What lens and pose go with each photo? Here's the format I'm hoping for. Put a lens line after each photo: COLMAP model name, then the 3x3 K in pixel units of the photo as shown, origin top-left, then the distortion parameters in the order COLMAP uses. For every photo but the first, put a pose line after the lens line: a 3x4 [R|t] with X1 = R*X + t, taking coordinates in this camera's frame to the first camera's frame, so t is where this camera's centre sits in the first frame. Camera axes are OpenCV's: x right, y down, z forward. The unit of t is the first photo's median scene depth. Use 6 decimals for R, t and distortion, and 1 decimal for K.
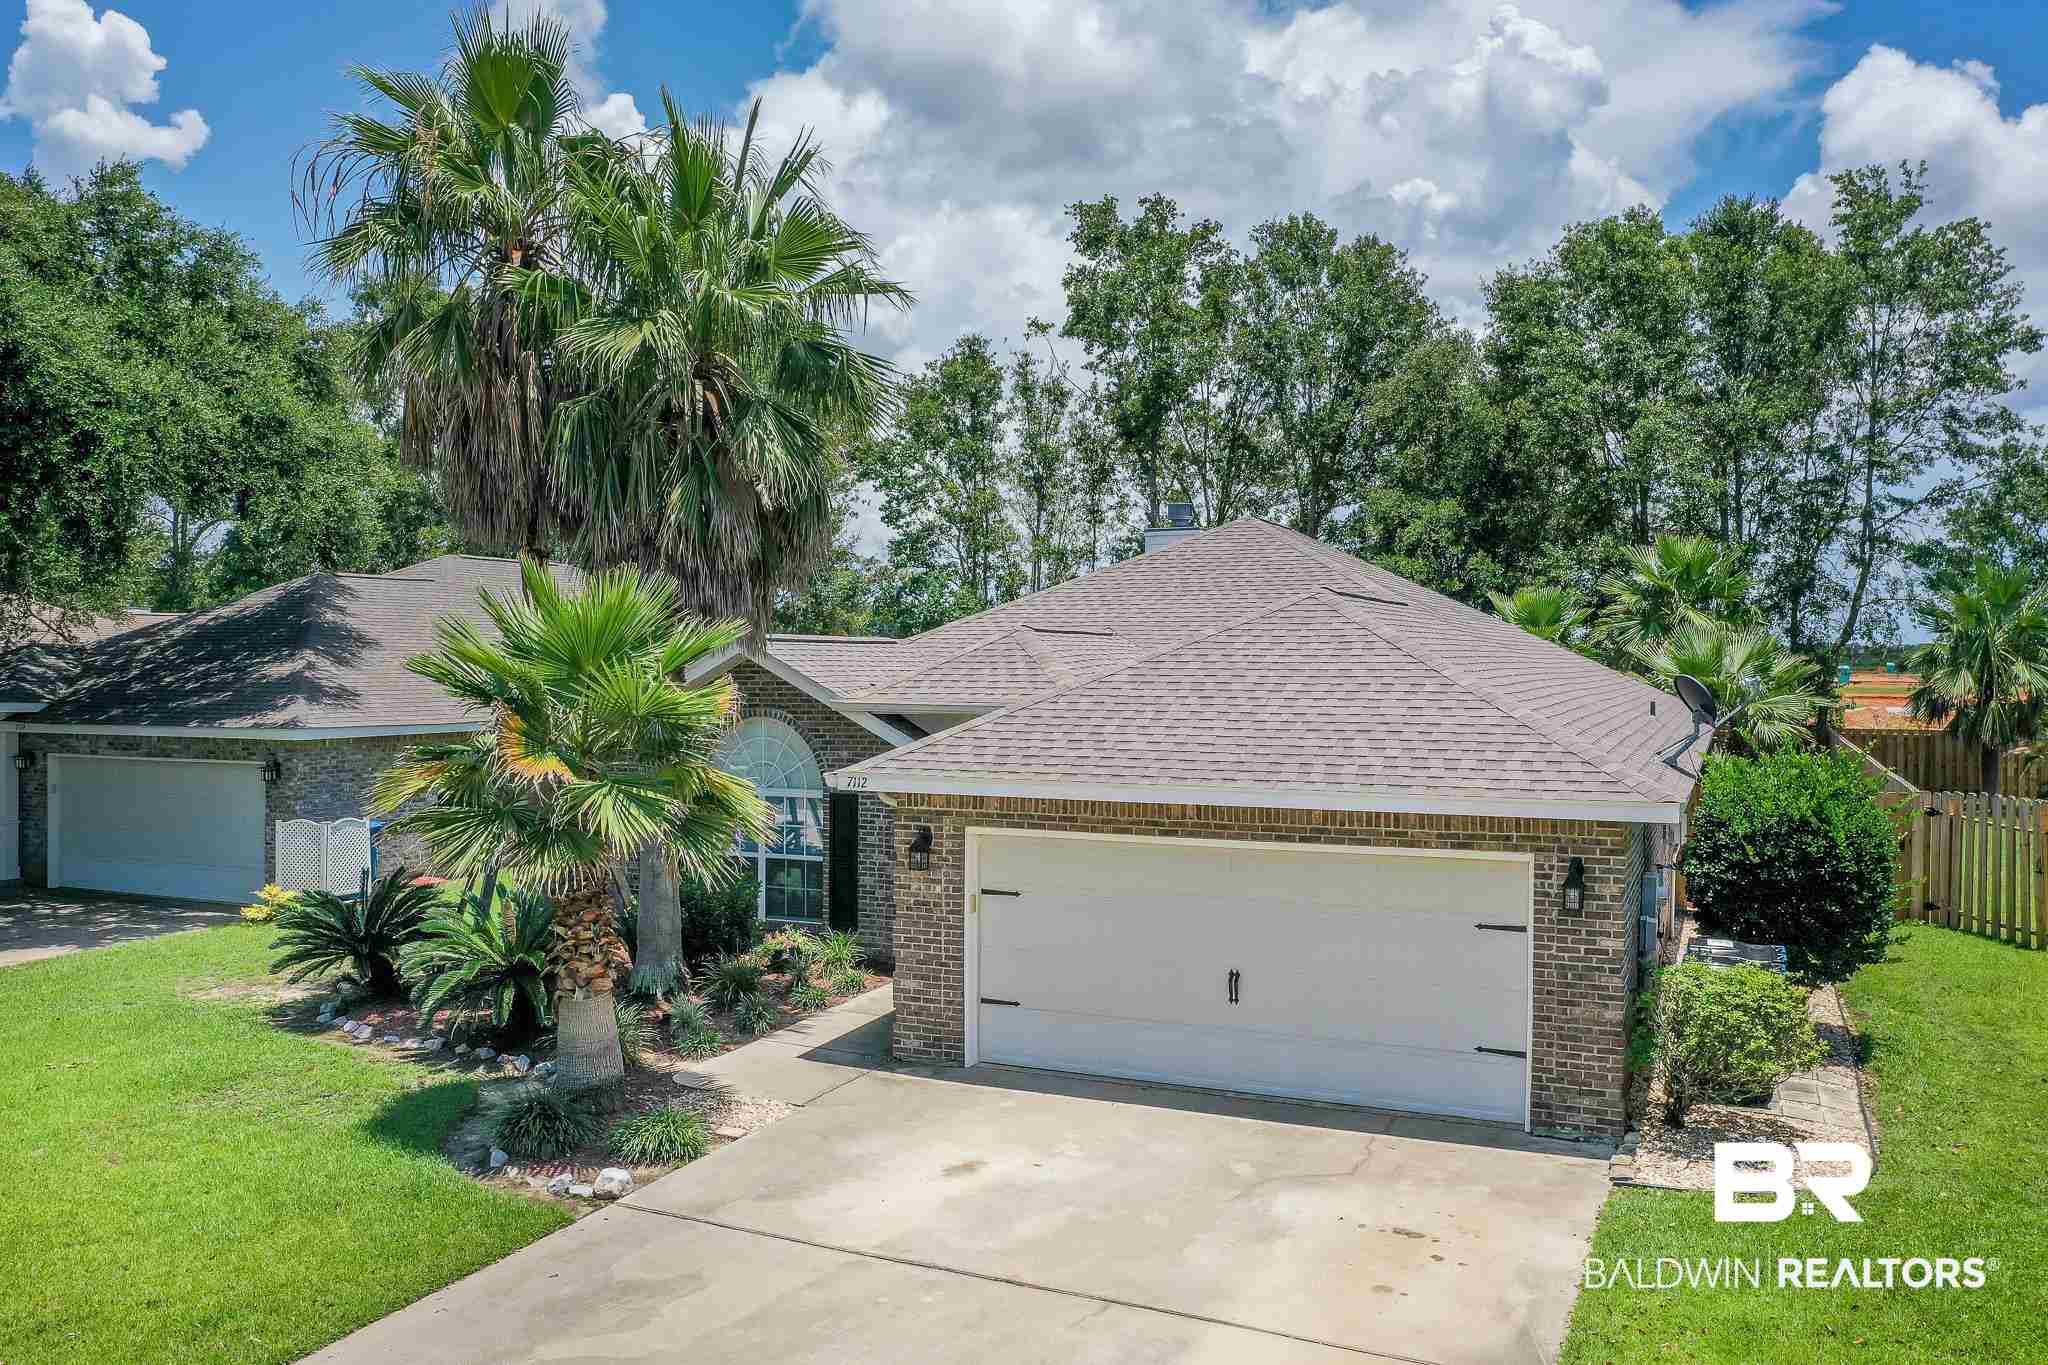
lens RADIAL K [[1602.4, 0, 1024.0], [0, 1602.4, 682.5], [0, 0, 1]] dist [-0.004651, -0.009598]
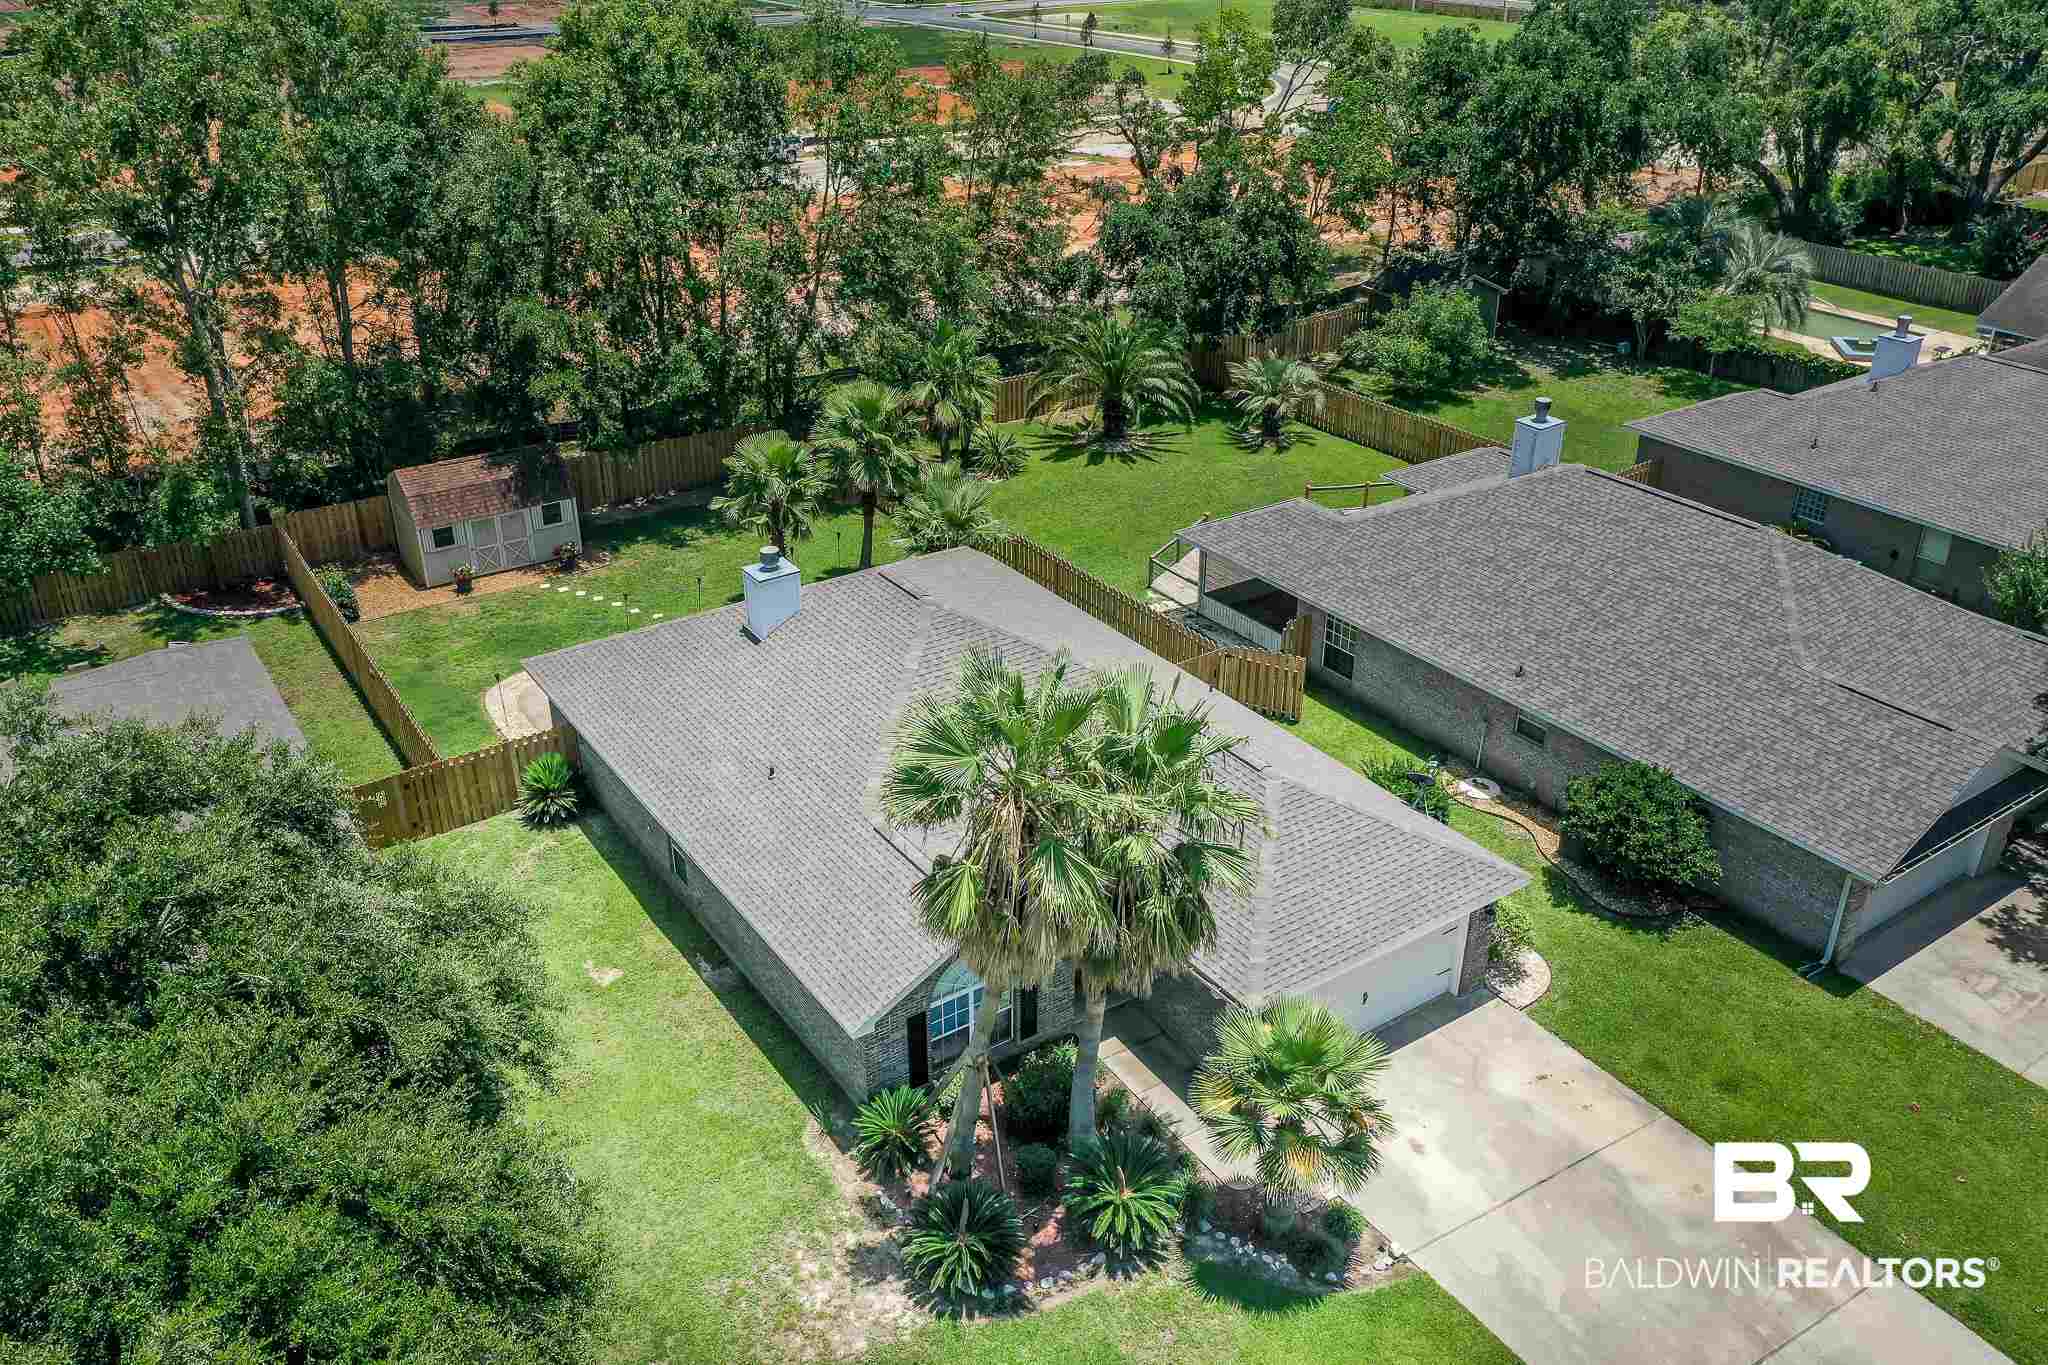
lens RADIAL K [[1602.4, 0, 1024.0], [0, 1602.4, 682.5], [0, 0, 1]] dist [-0.004651, -0.009598]
pose [[0.523900, -0.393848, 0.755256, -1.626564], [0.011826, 0.889958, 0.455888, -1.221730], [-0.851698, -0.229908, 0.470907, 0.466770]]
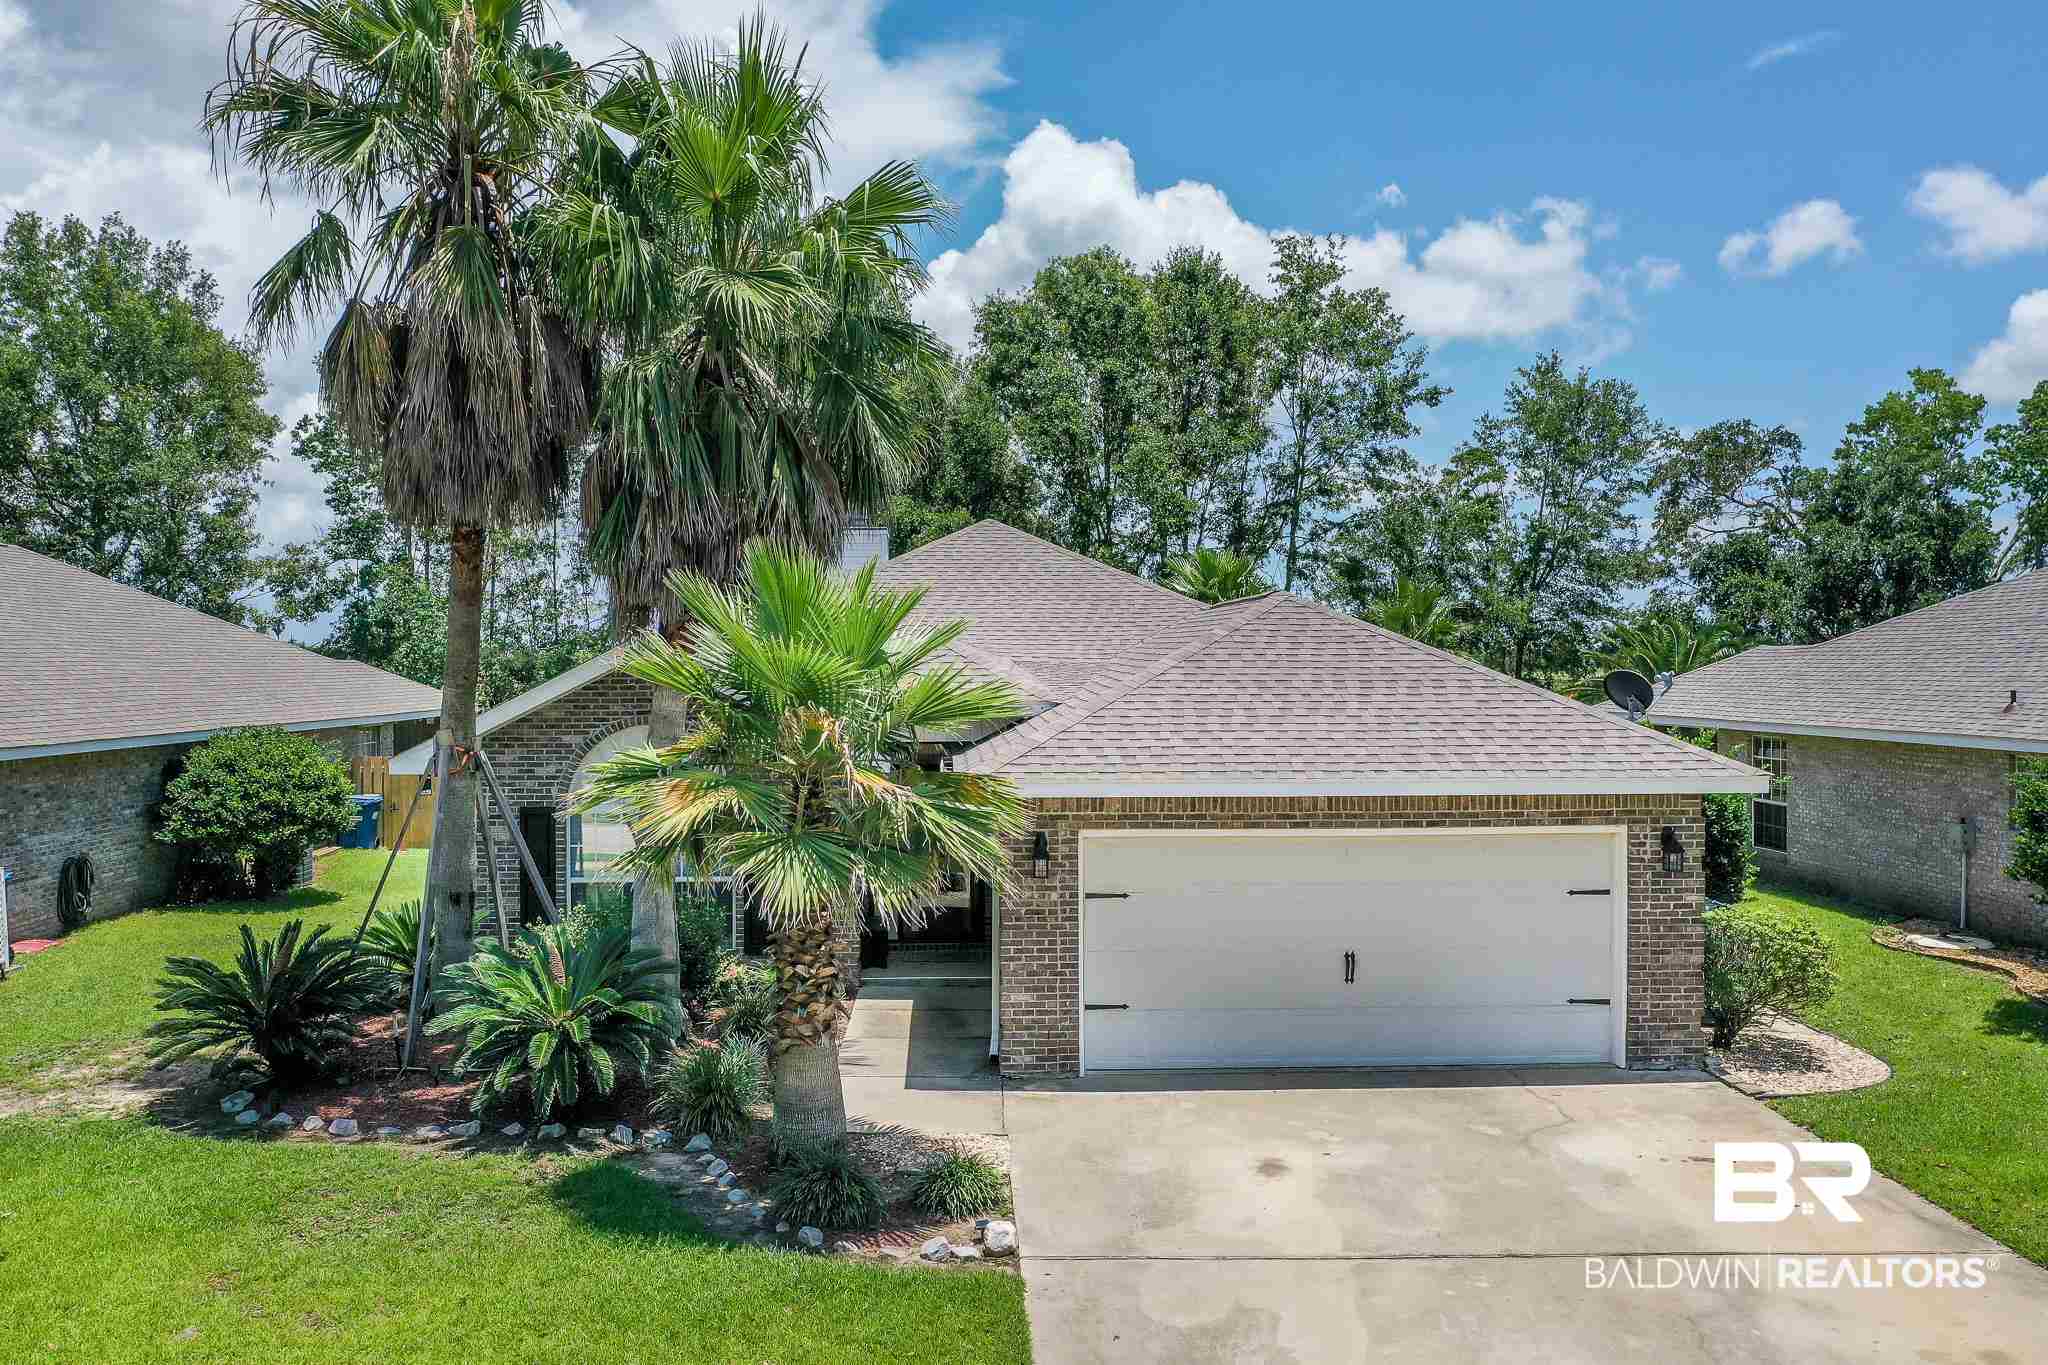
lens RADIAL K [[1607.1, 0, 1024.0], [0, 1607.1, 682.5], [0, 0, 1]] dist [-0.003248, -0.007669]
pose [[0.891104, -0.008716, 0.453716, -0.544979], [0.009576, 0.999954, 0.000403, -0.000432], [-0.453699, 0.003985, 0.891146, 0.154456]]
